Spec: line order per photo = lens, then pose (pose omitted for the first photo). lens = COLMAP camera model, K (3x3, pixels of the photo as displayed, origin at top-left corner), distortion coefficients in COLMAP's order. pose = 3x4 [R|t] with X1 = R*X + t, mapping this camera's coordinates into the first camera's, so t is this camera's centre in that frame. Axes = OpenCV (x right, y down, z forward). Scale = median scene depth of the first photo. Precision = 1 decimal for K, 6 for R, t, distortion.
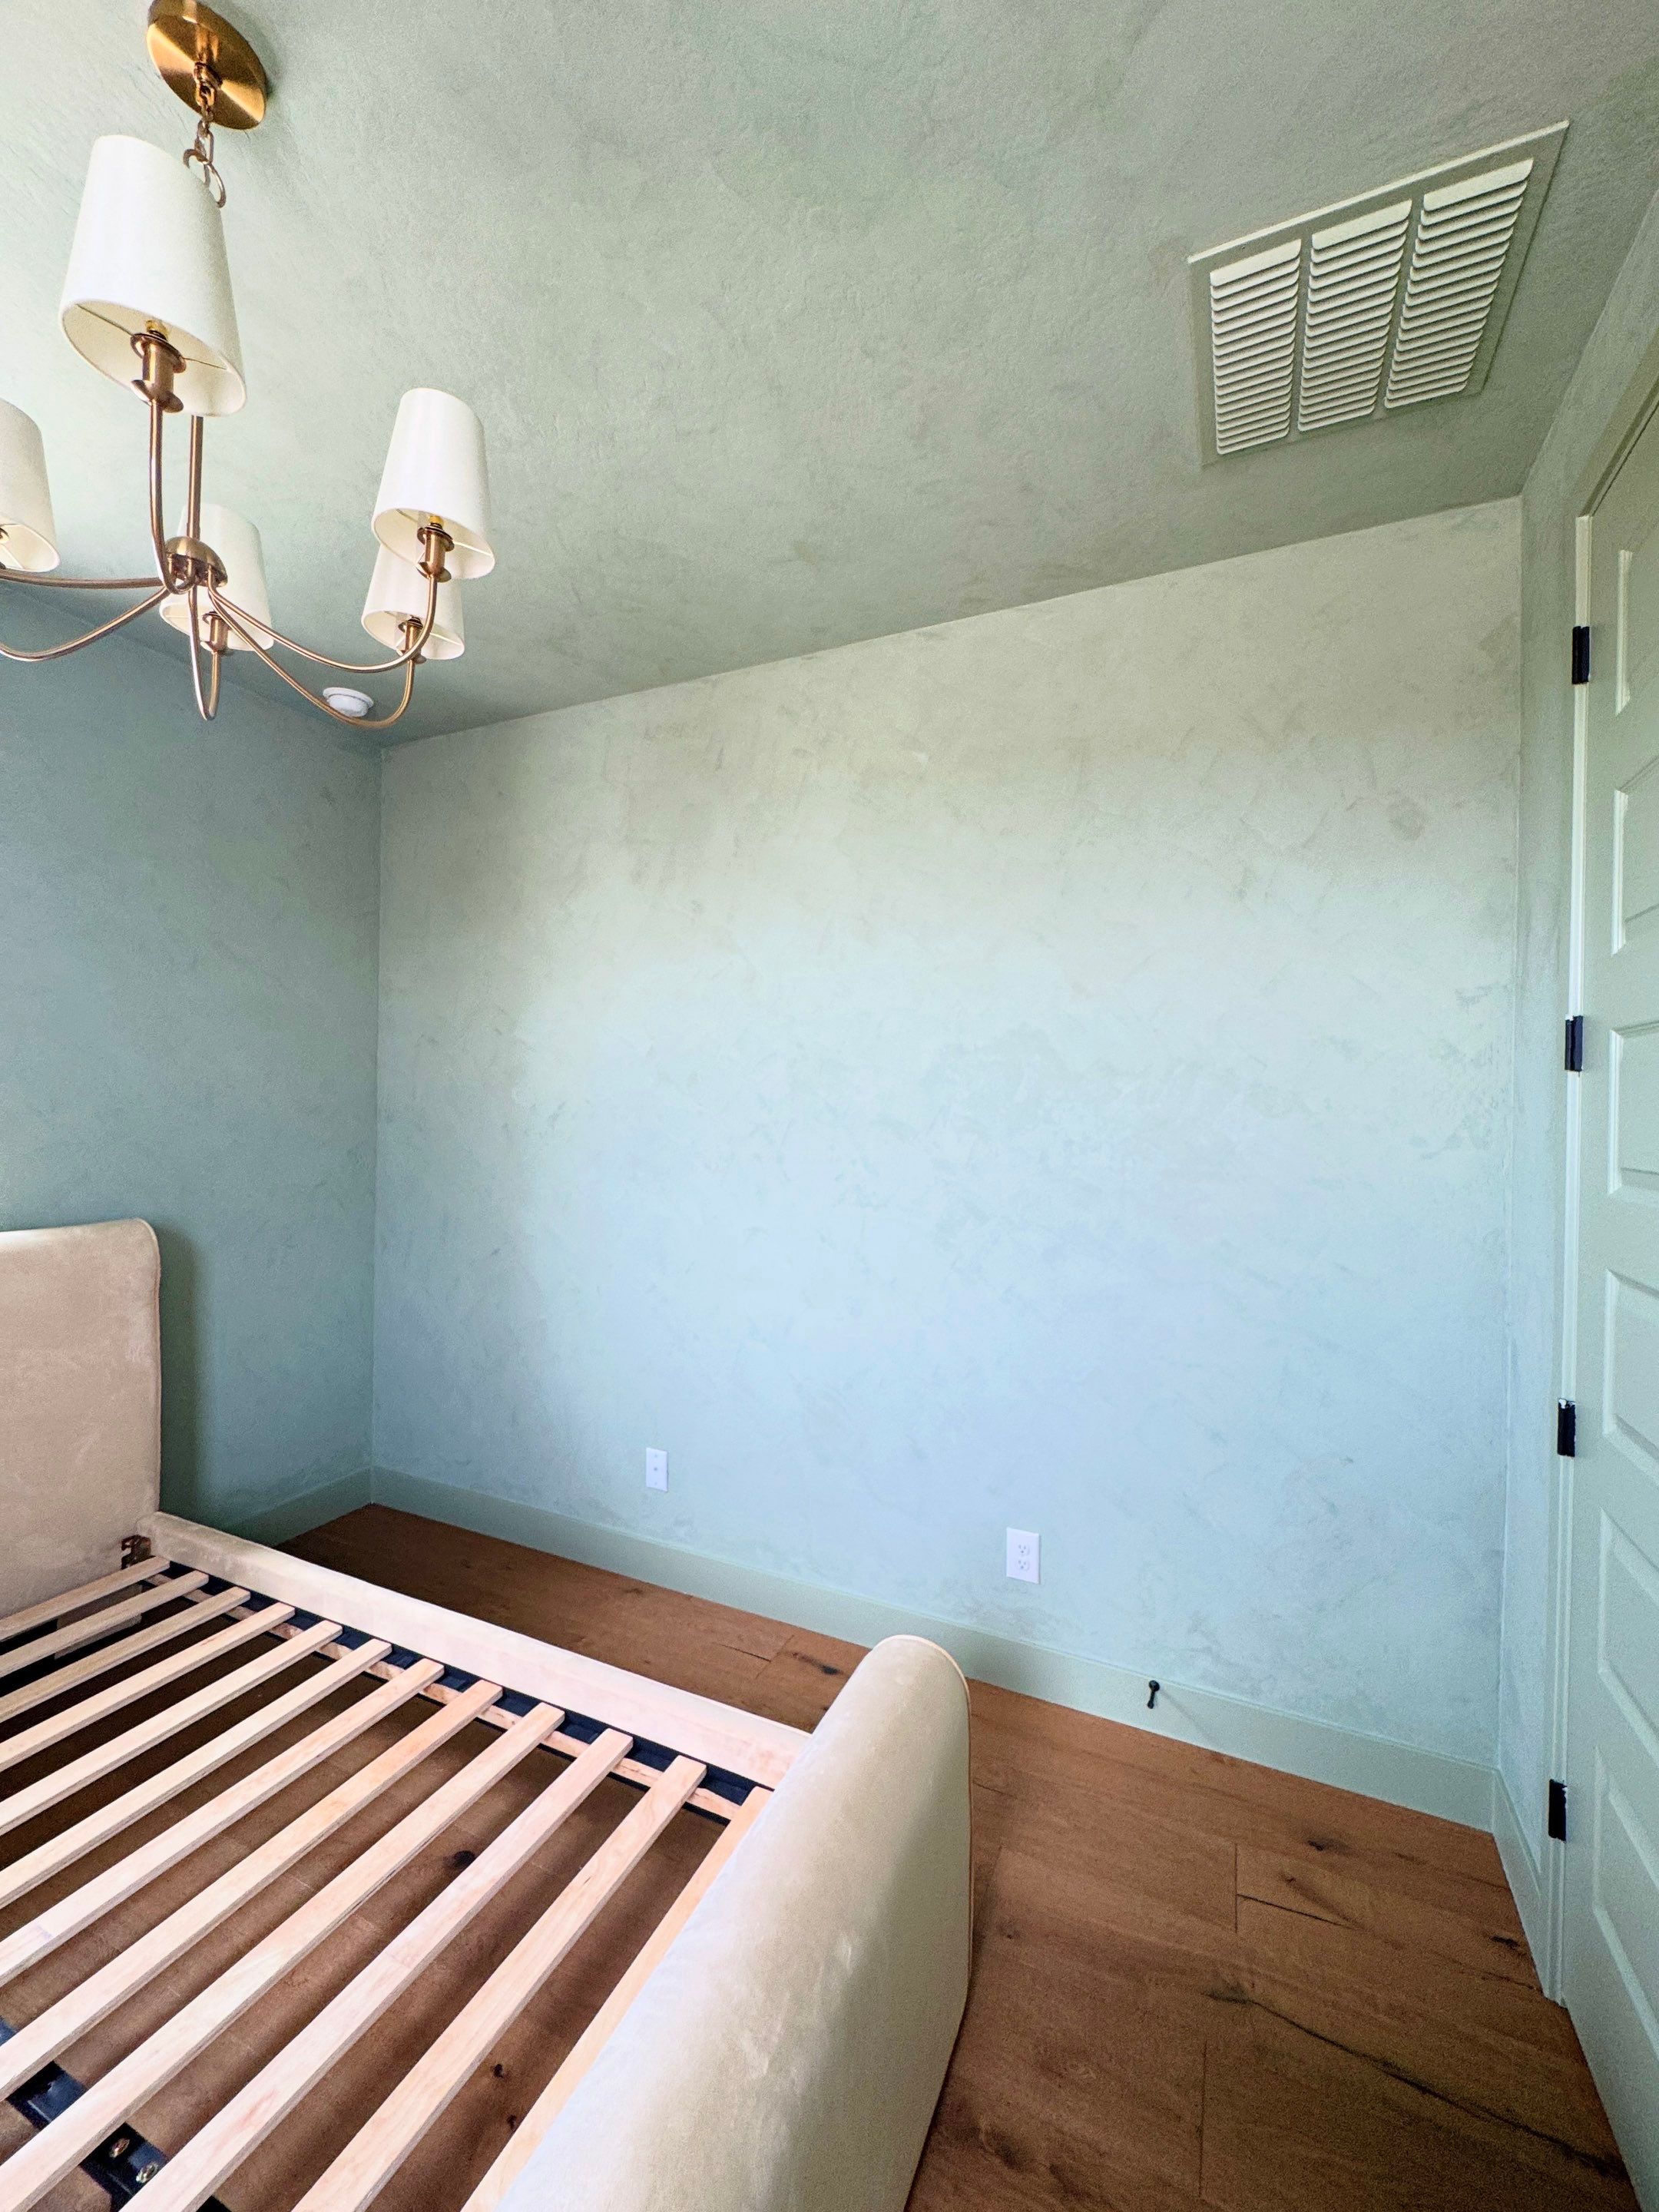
lens RADIAL K [[883.3, 0, 830.7], [0, 883.3, 1106.0], [0, 0, 1]] dist [-0.002056, 0.000090]
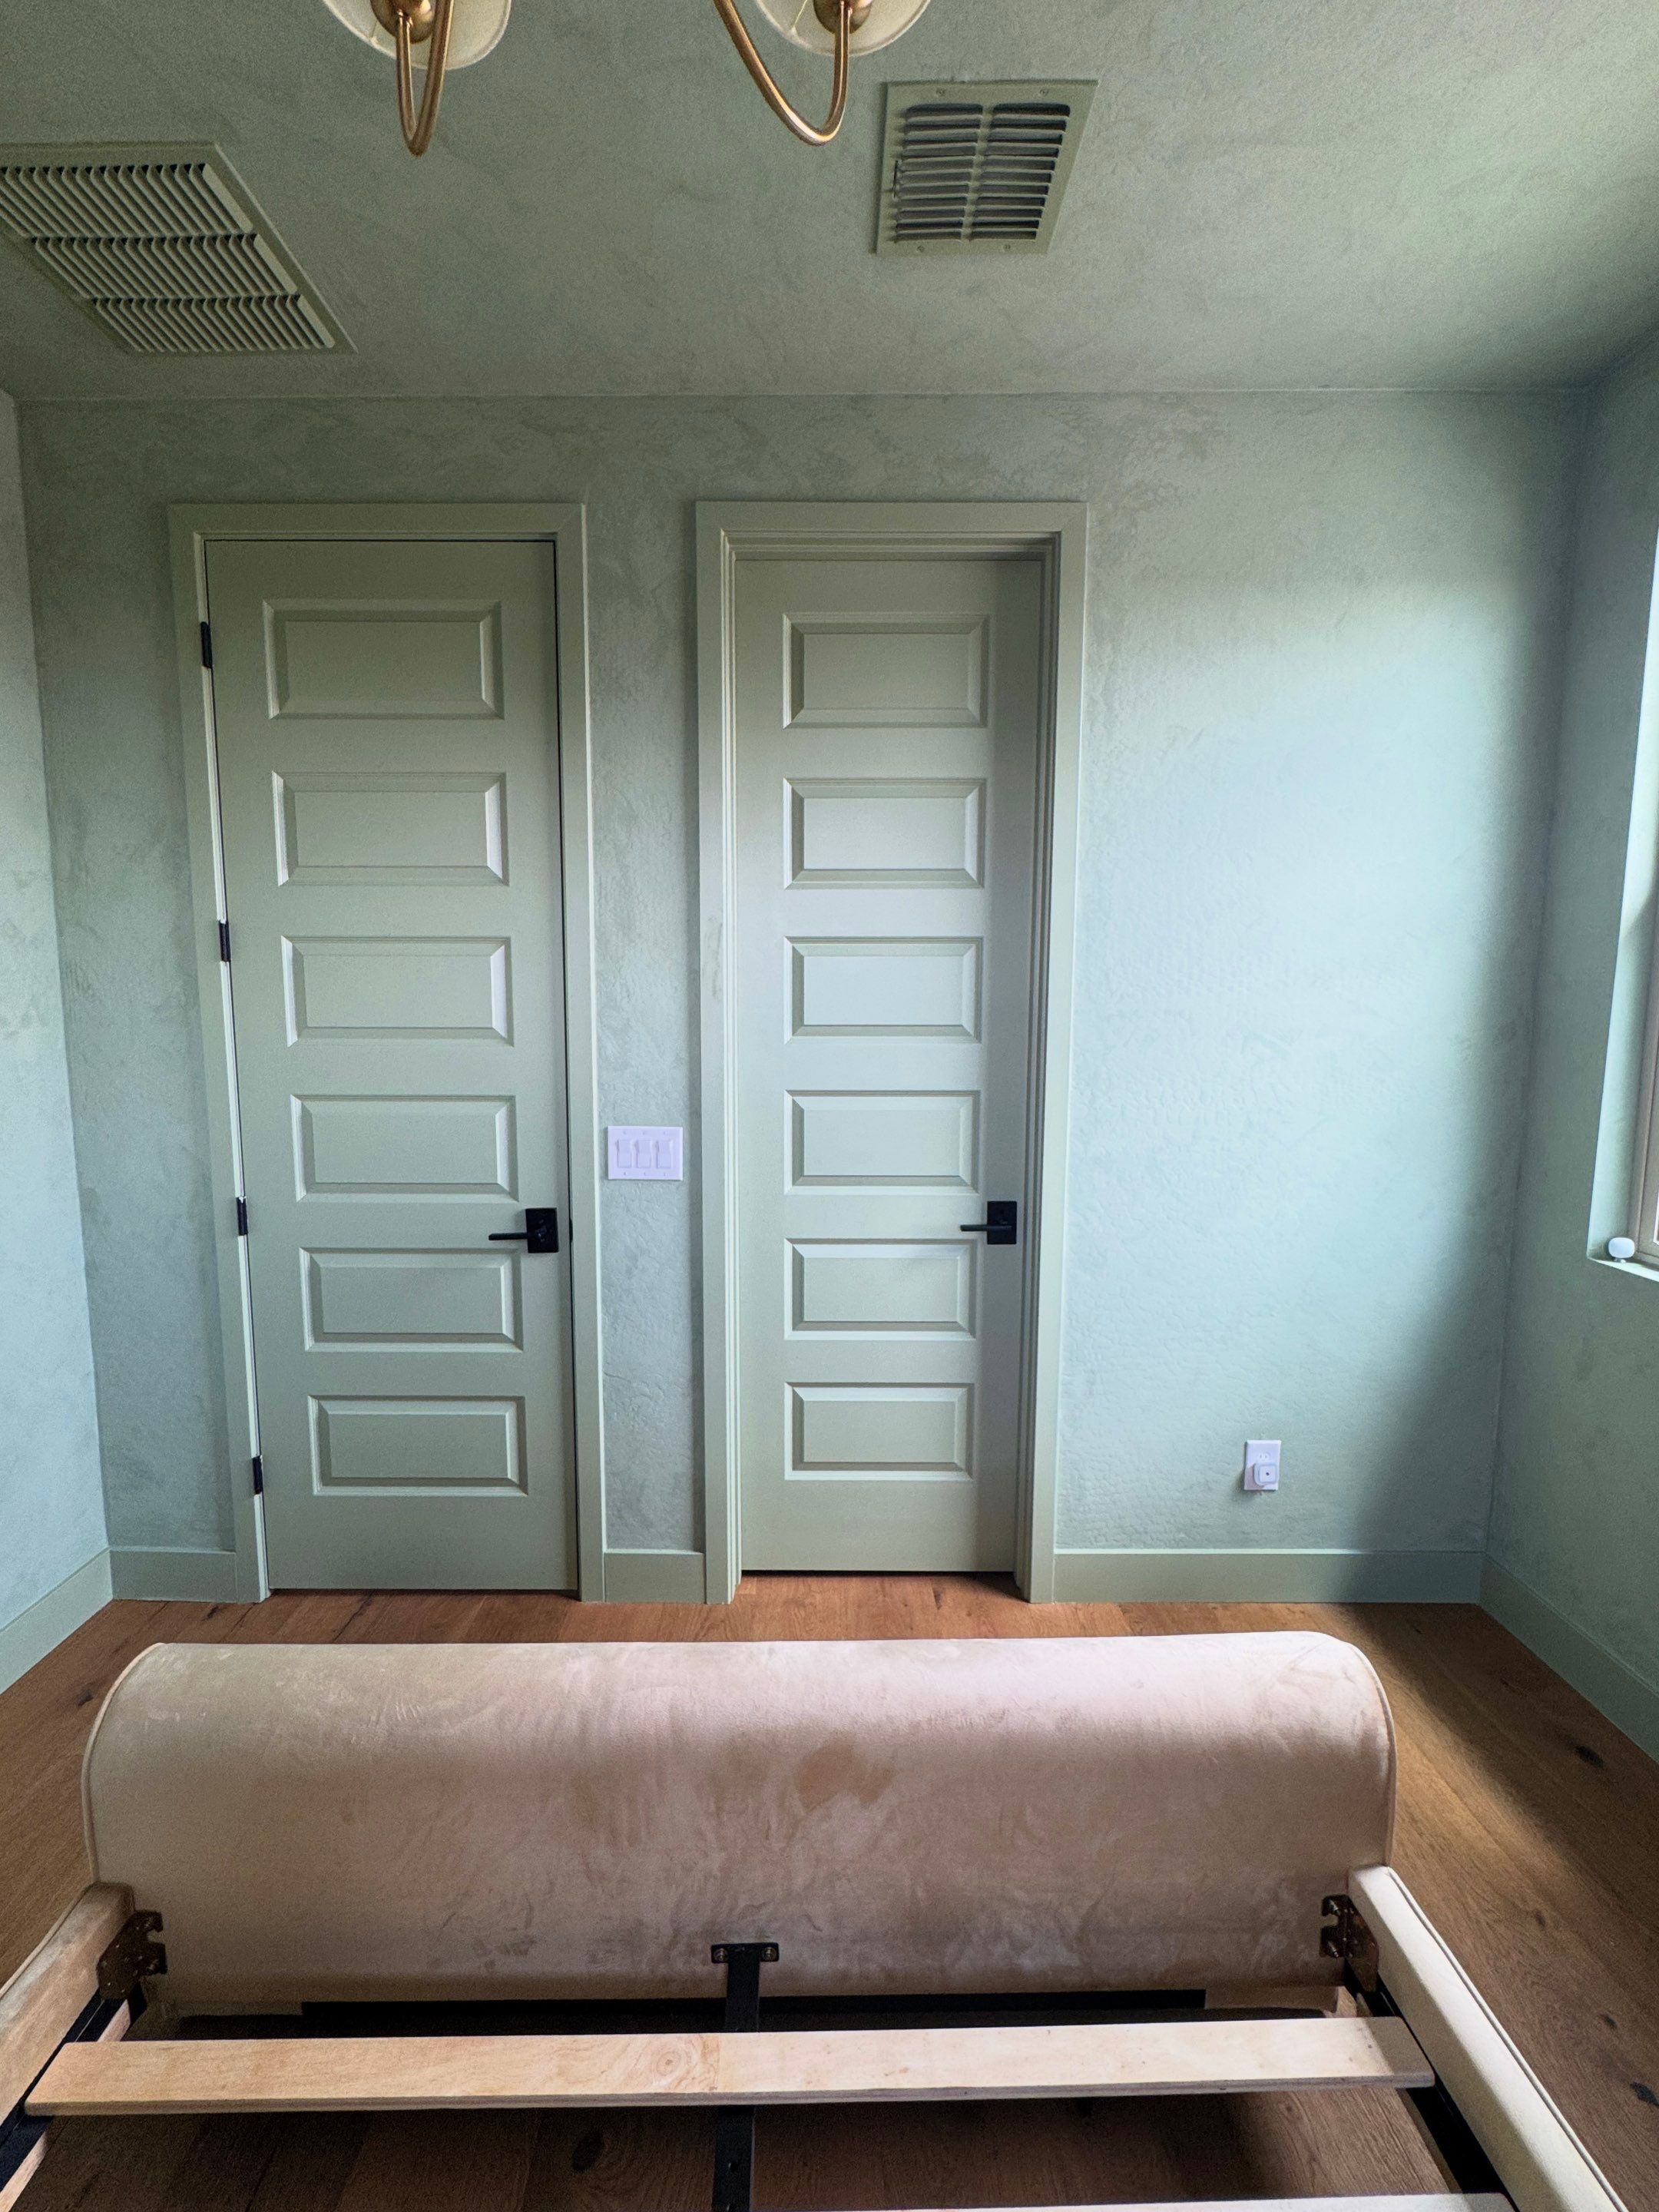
lens RADIAL K [[910.3, 0, 825.3], [0, 910.3, 1112.9], [0, 0, 1]] dist [-0.001518, -0.000112]
pose [[-0.429737, -0.115522, 0.895534, -0.404976], [-0.008265, 0.992244, 0.124031, 0.005174], [-0.902916, 0.045899, -0.427358, 0.363827]]
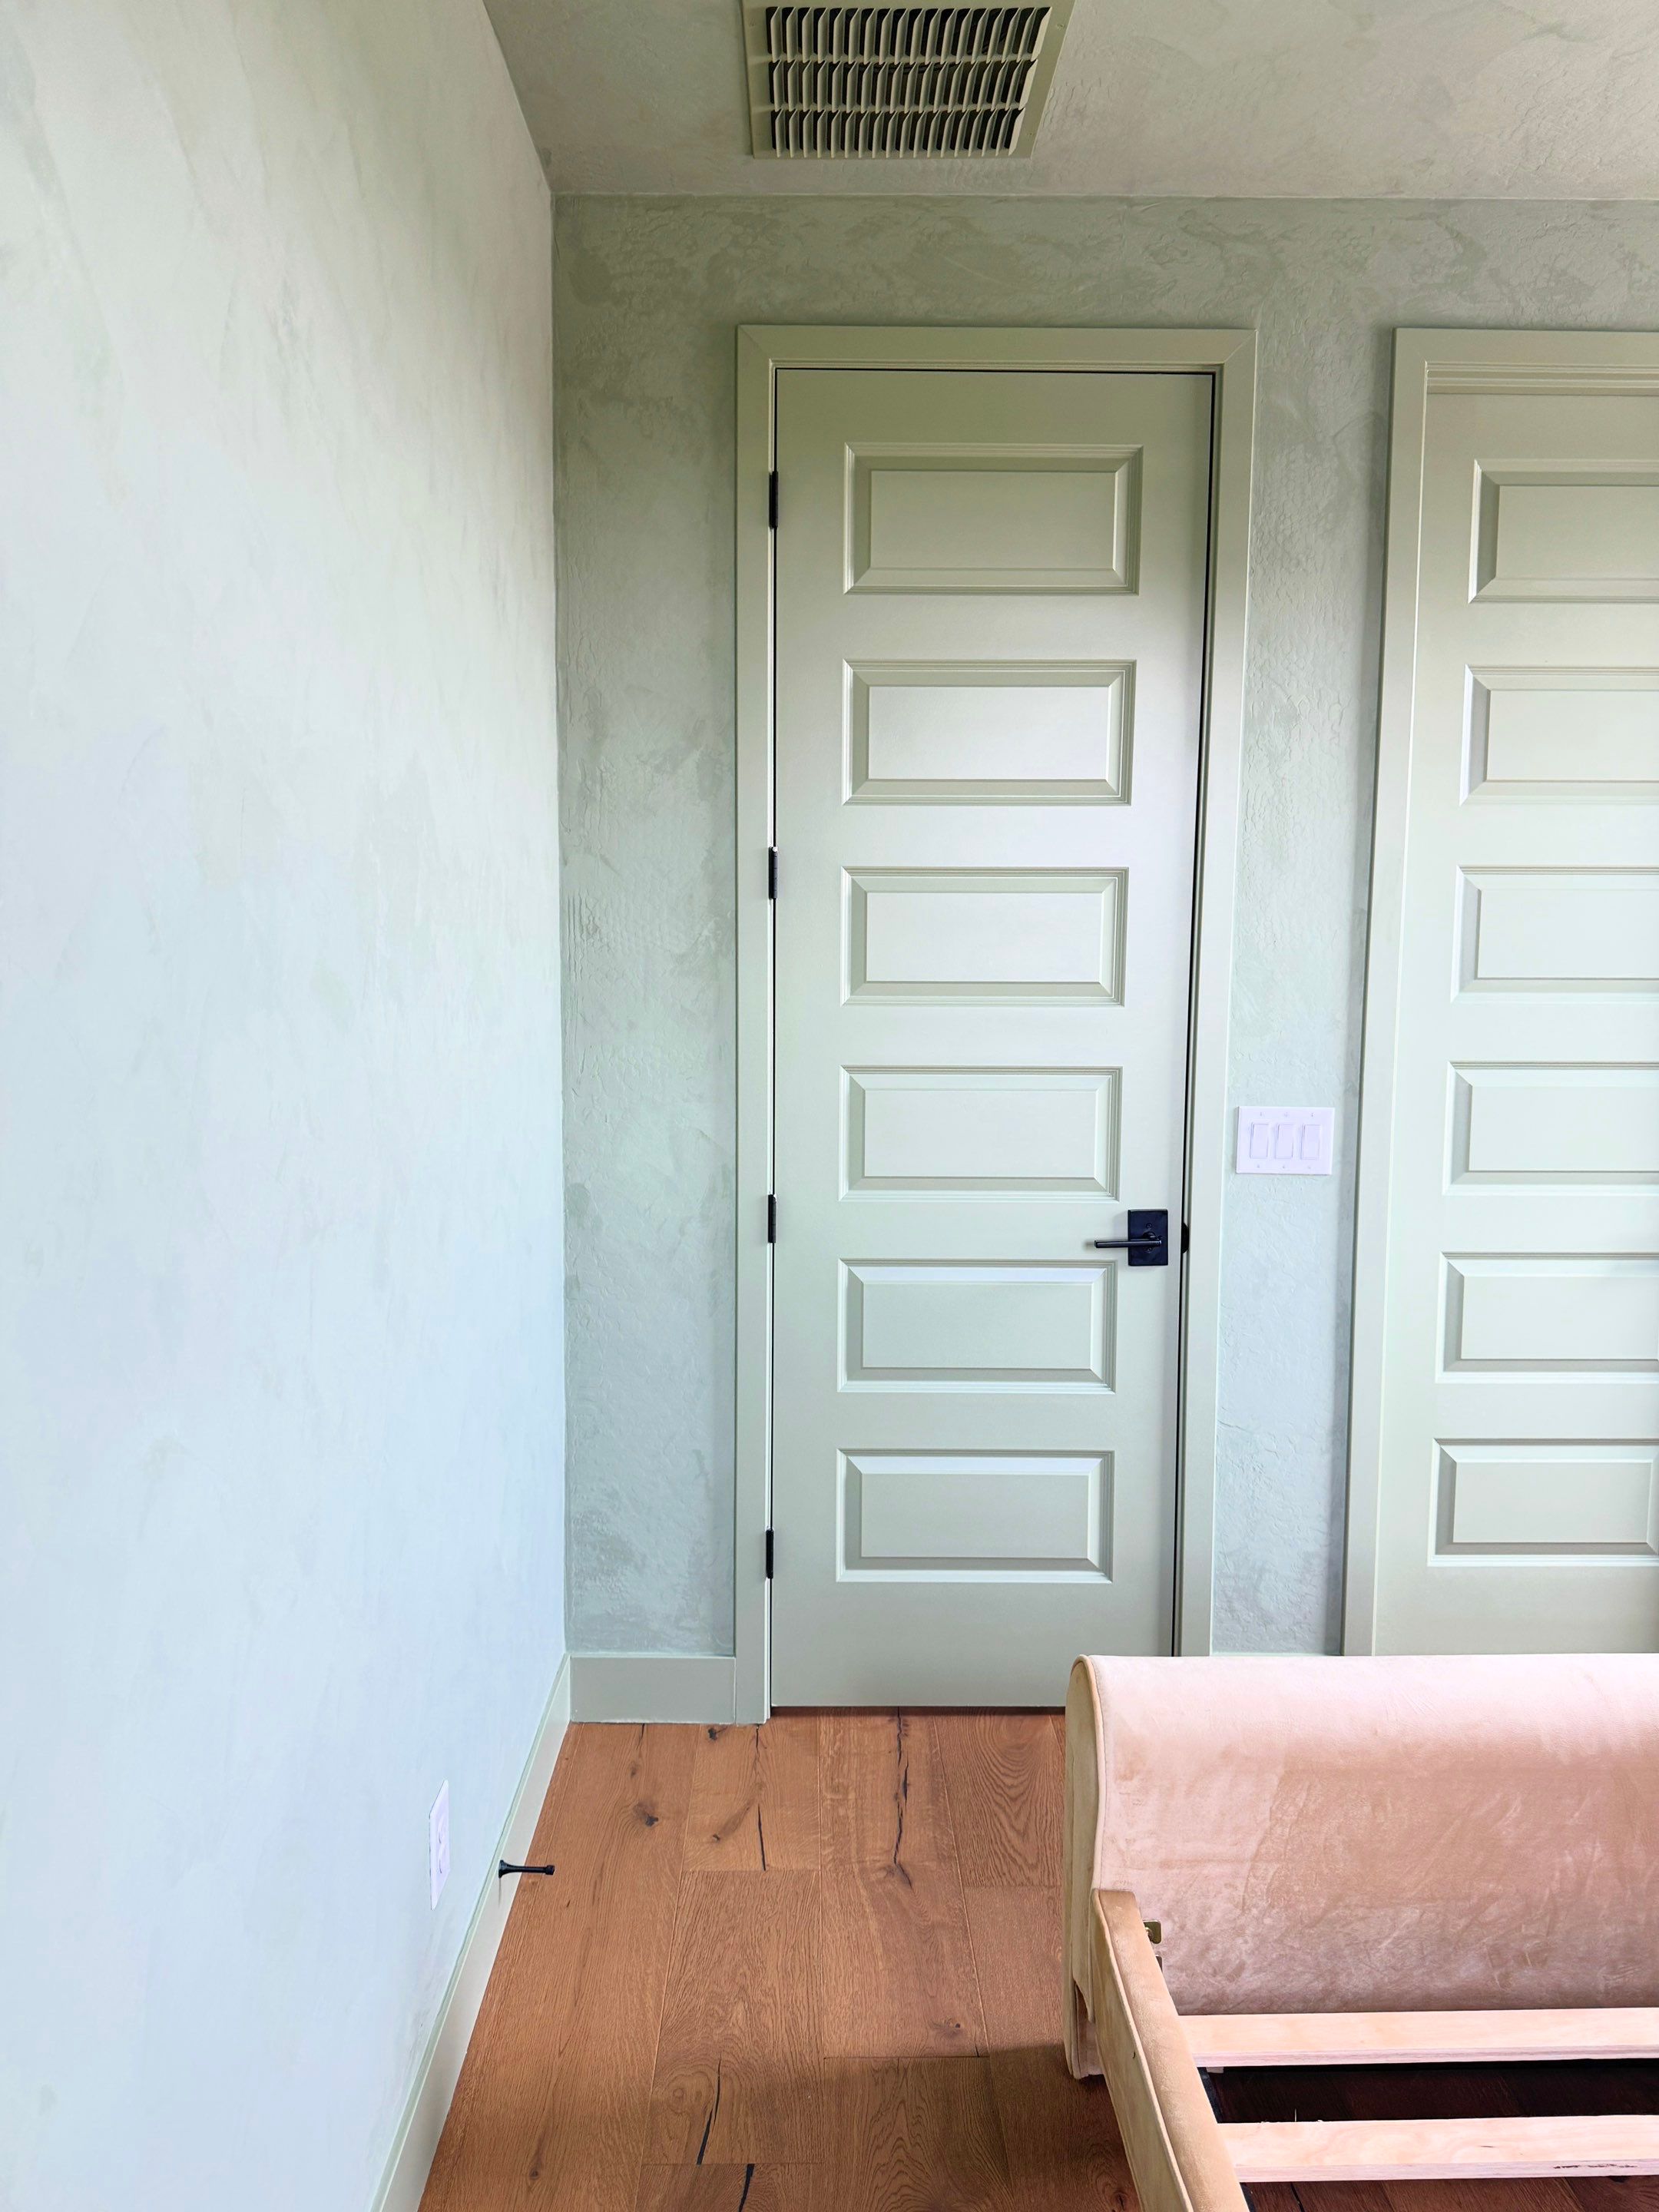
lens RADIAL K [[1566.6, 0, 829.5], [0, 1566.6, 1106.0], [0, 0, 1]] dist [0.038721, -0.046556]
pose [[-0.442057, -0.107688, 0.890499, -0.445223], [-0.012089, 0.993392, 0.114130, -0.001671], [-0.896905, 0.039686, -0.440438, 0.848855]]
